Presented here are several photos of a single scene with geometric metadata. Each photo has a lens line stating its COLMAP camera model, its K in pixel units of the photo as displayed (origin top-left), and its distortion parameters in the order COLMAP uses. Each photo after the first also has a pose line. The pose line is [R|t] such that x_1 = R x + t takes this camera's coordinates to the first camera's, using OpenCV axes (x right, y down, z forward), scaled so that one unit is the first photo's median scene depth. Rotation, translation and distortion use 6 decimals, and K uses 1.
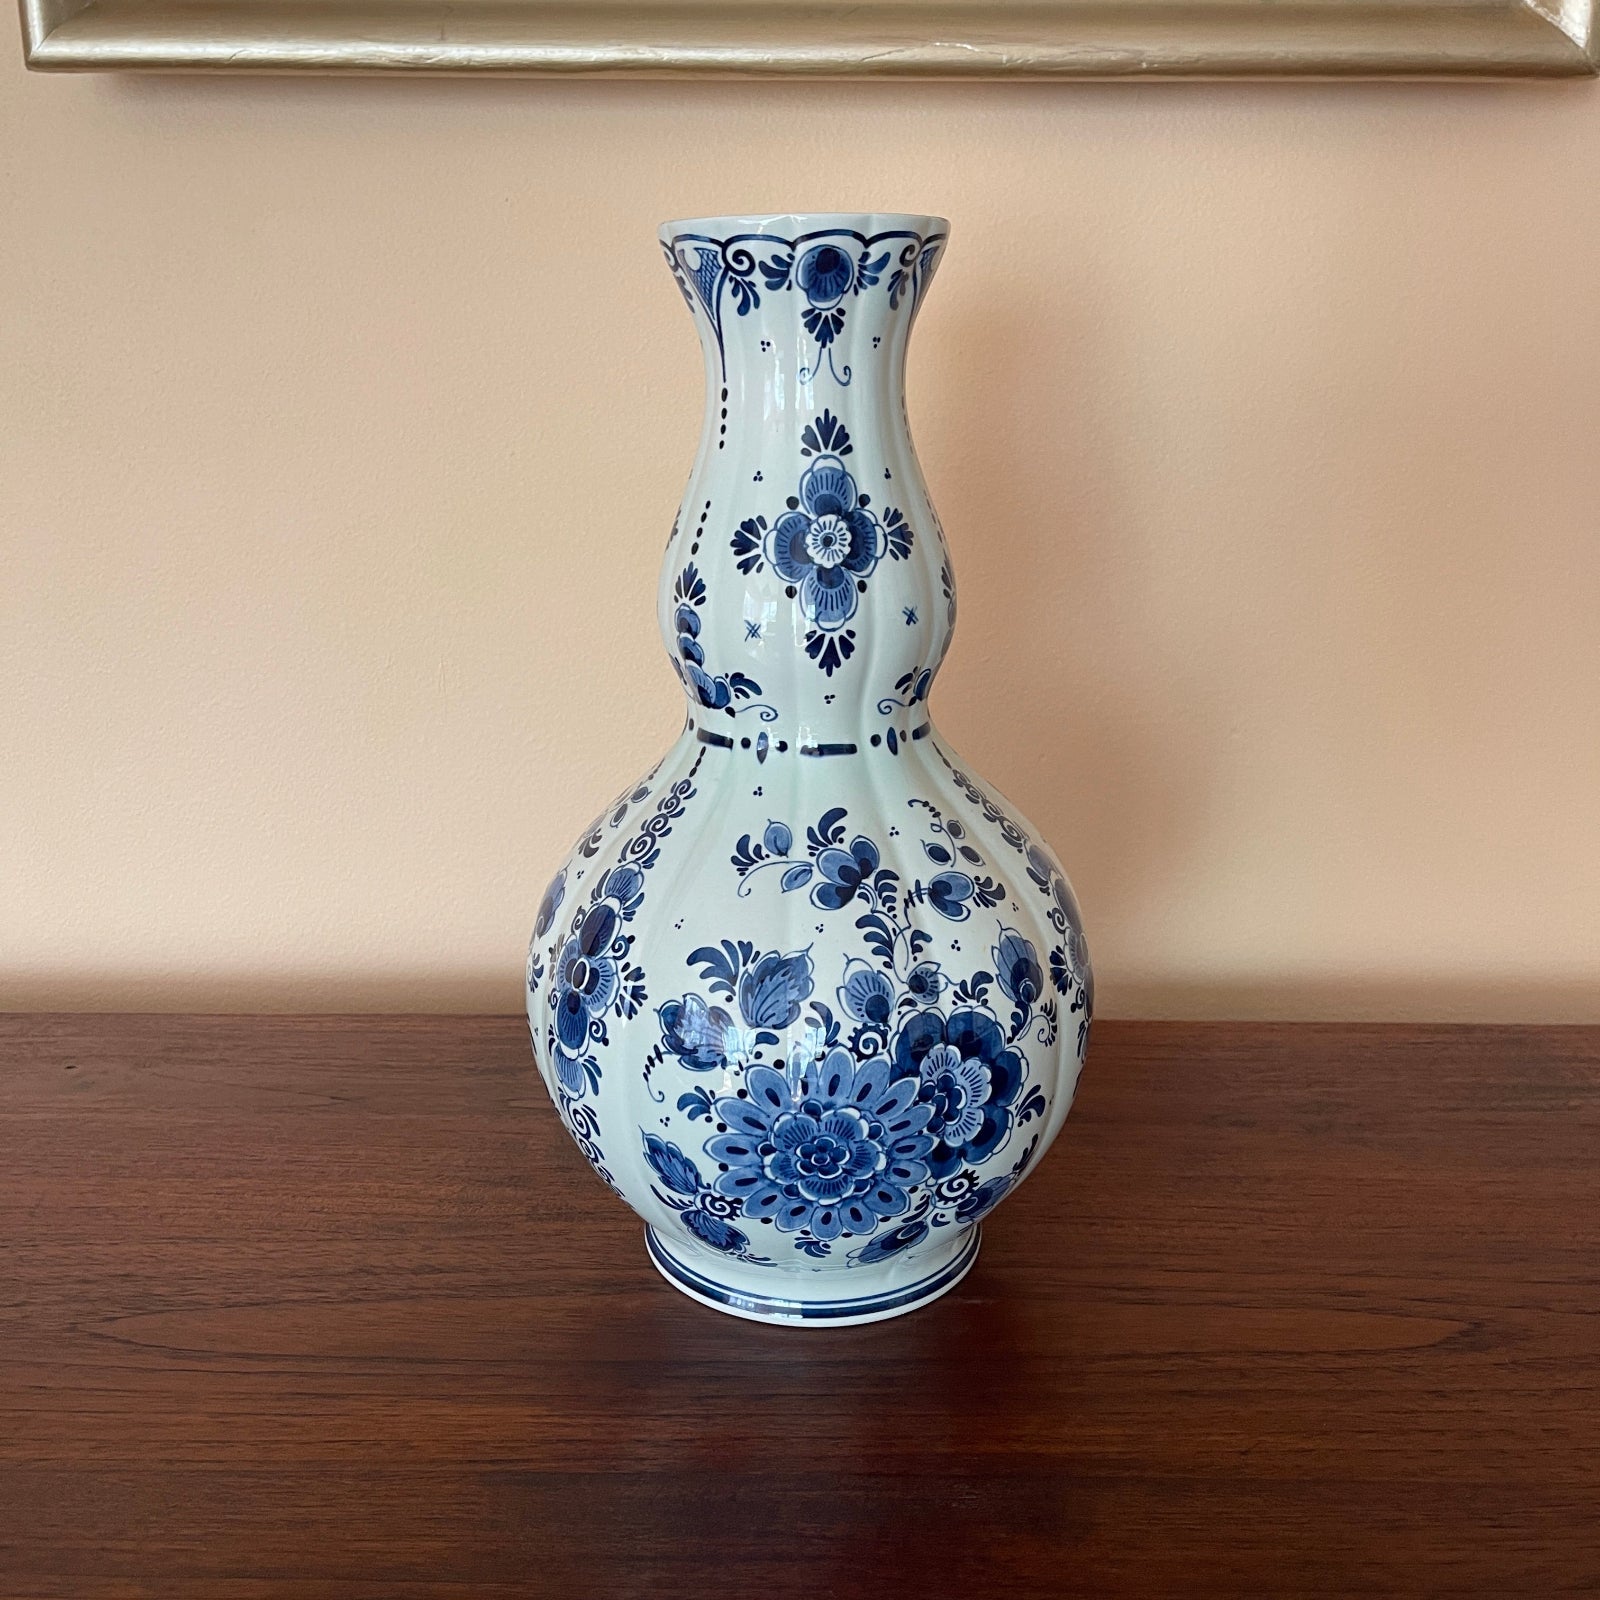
lens RADIAL K [[1626.6, 0, 793.1], [0, 1626.6, 814.7], [0, 0, 1]] dist [0.202349, -0.855272]
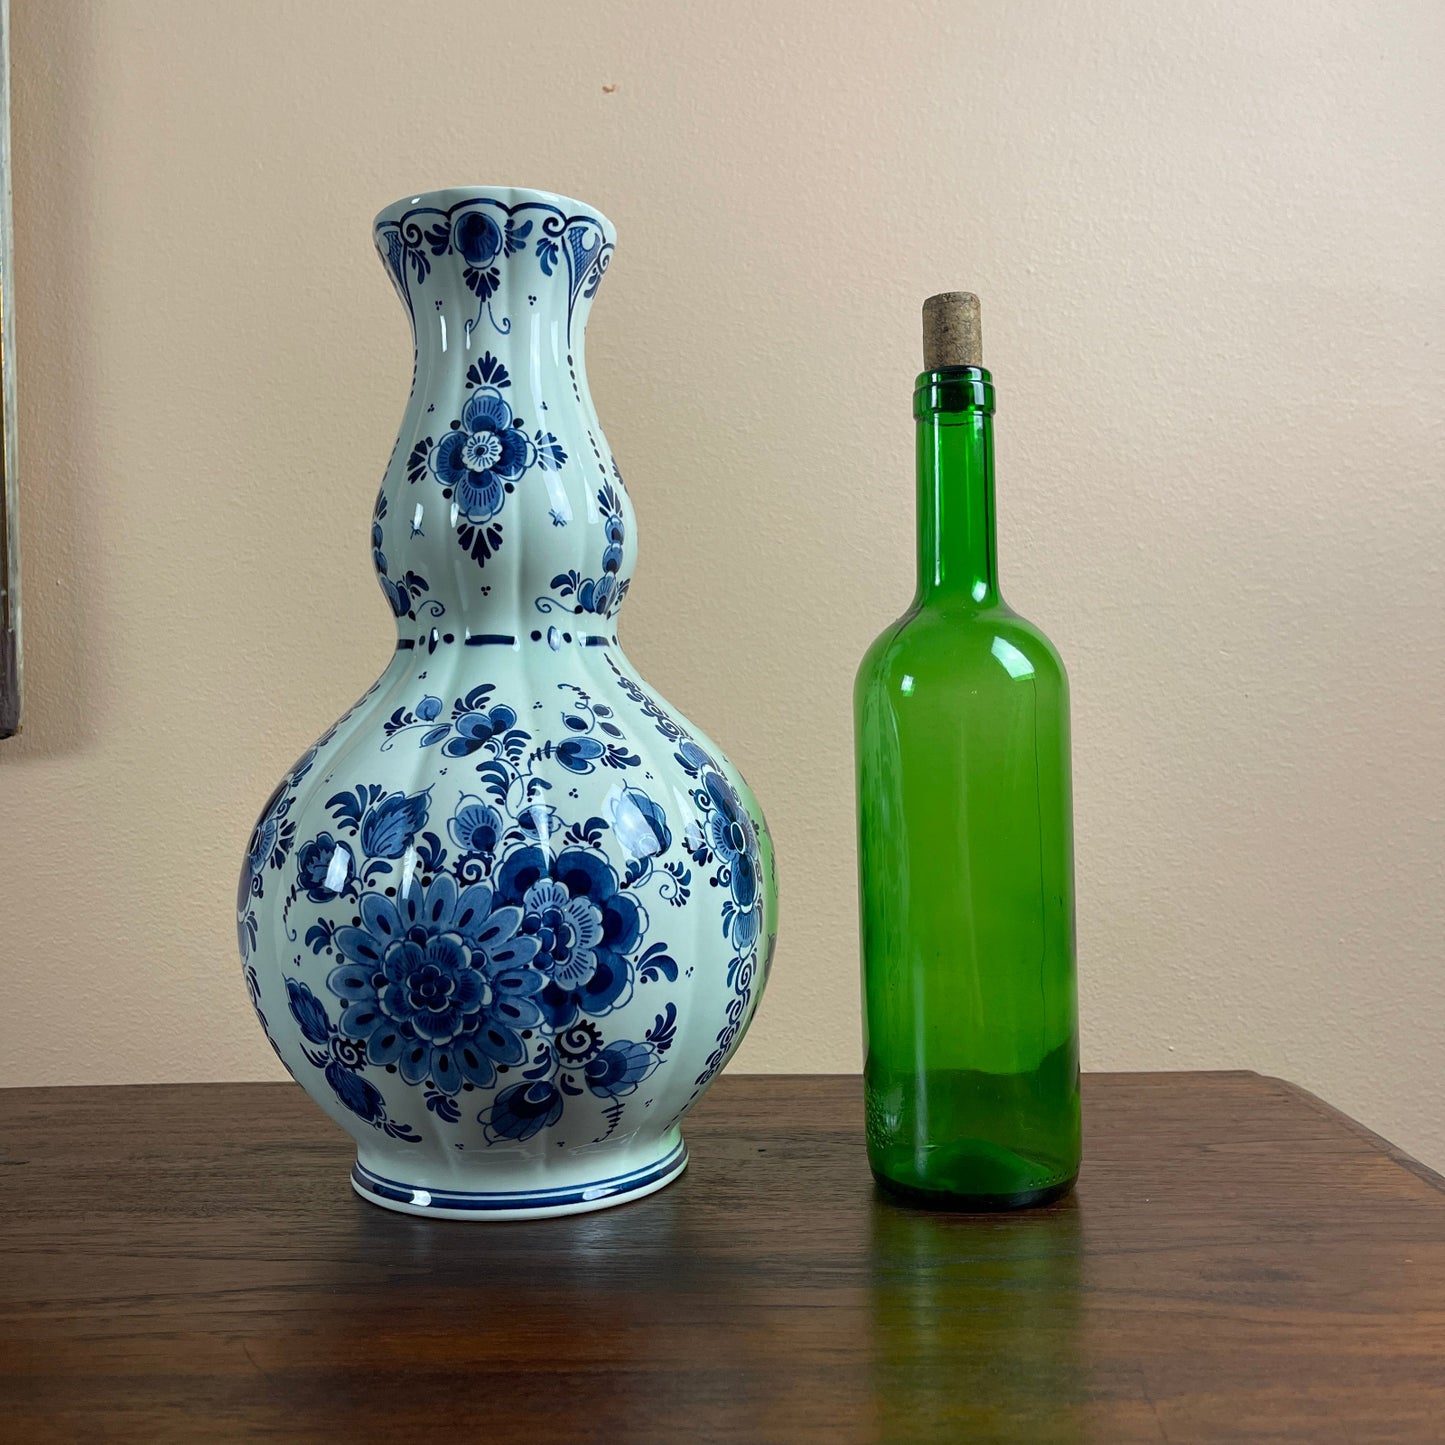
lens RADIAL K [[1472.4, 0, 705.7], [0, 1472.4, 723.9], [0, 0, 1]] dist [0.158577, -0.634460]
pose [[0.986113, -0.019974, -0.164869, 0.343538], [-0.030082, 0.954836, -0.295606, 0.318200], [0.163327, 0.296461, 0.940976, 0.097084]]
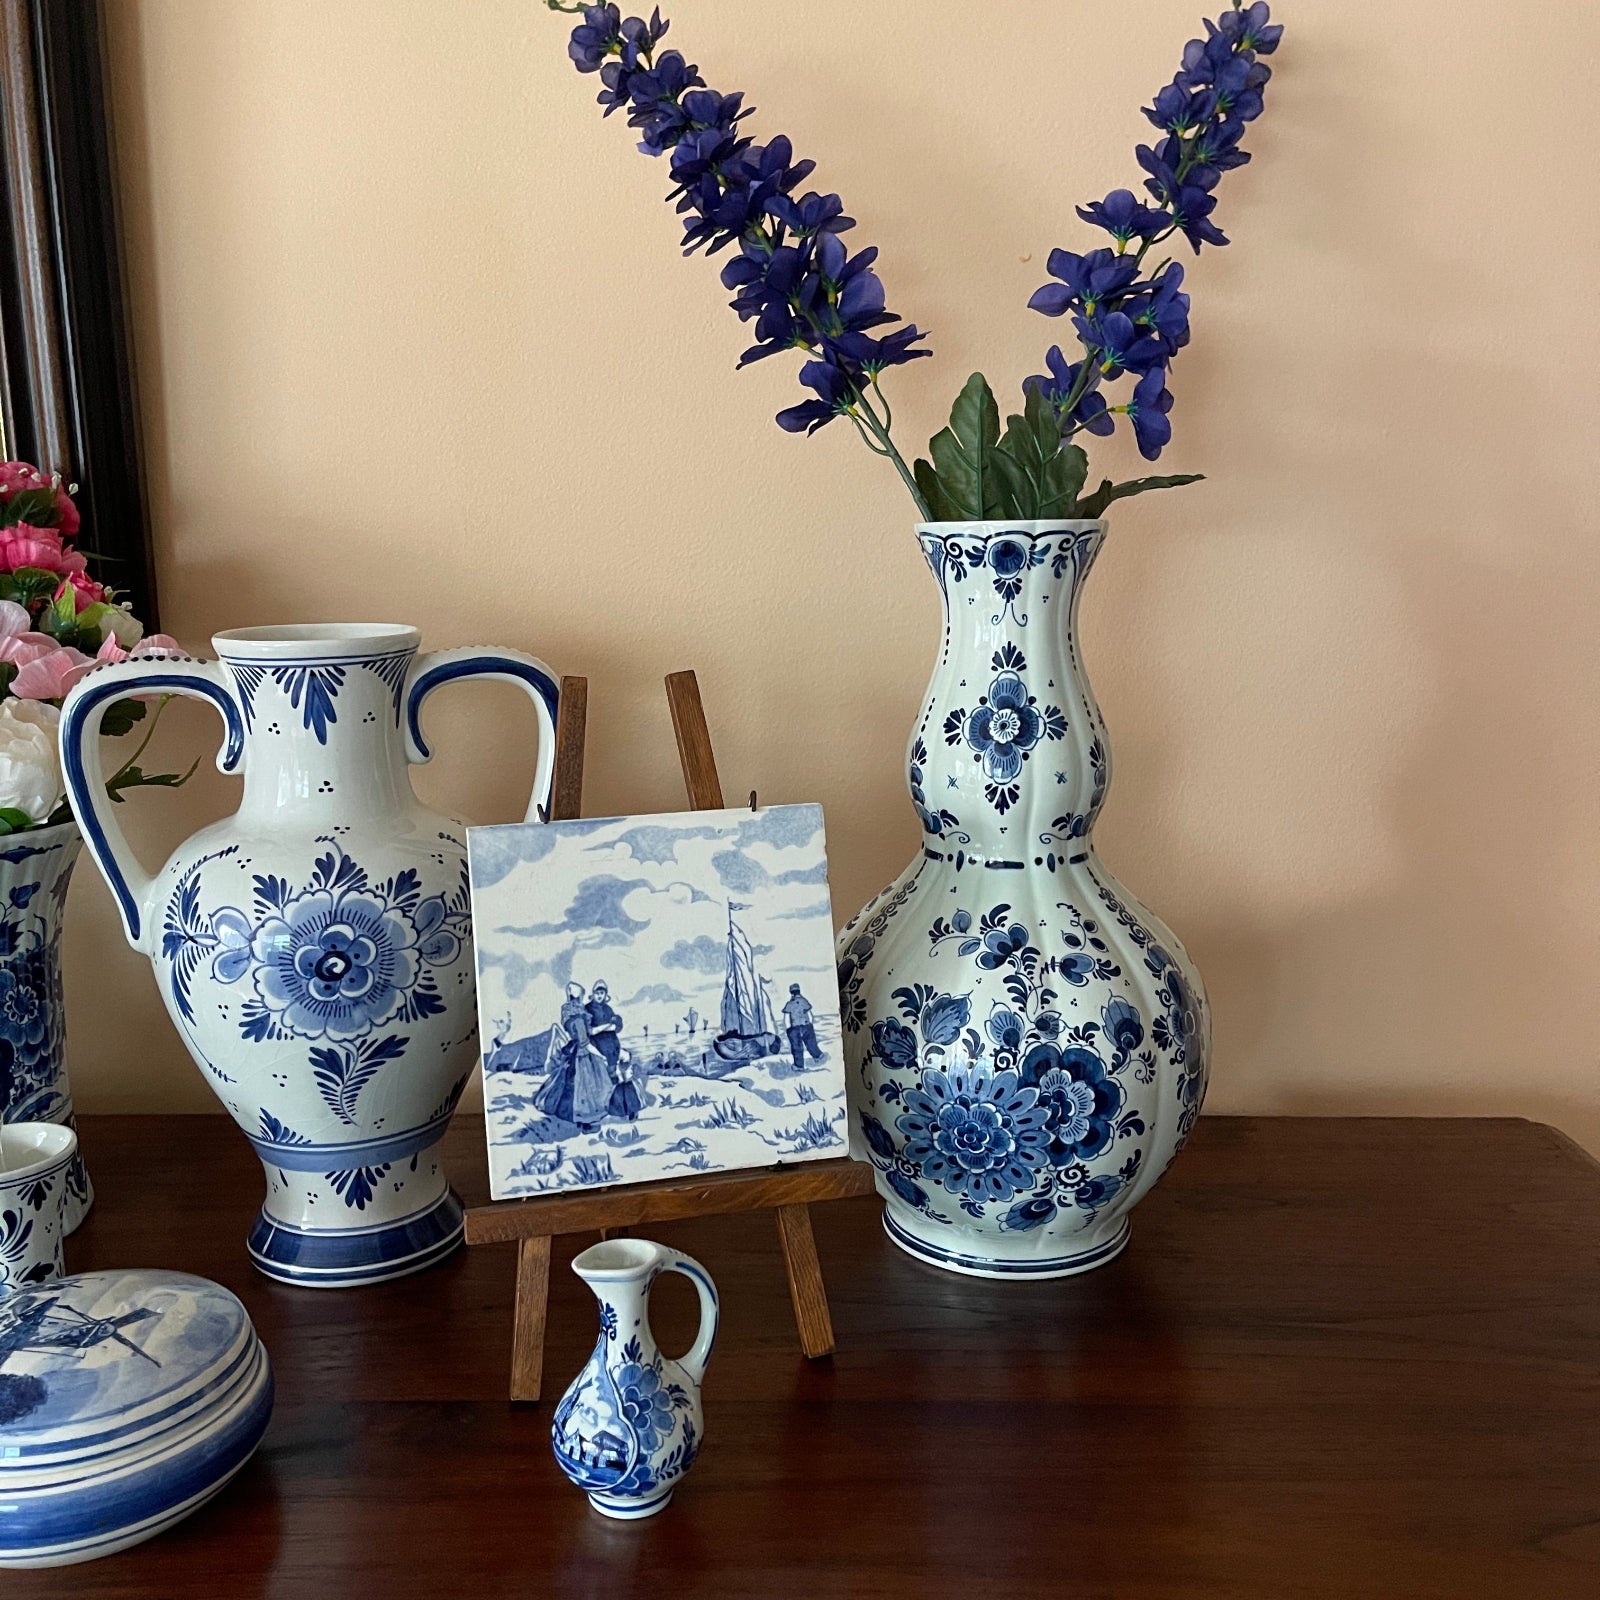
lens RADIAL K [[1626.6, 0, 793.1], [0, 1626.6, 814.7], [0, 0, 1]] dist [0.202349, -0.855272]
pose [[0.954046, 0.050949, -0.295297, 0.283477], [-0.083341, 0.991675, -0.098158, 0.078495], [0.287837, 0.118258, 0.950350, -0.481071]]
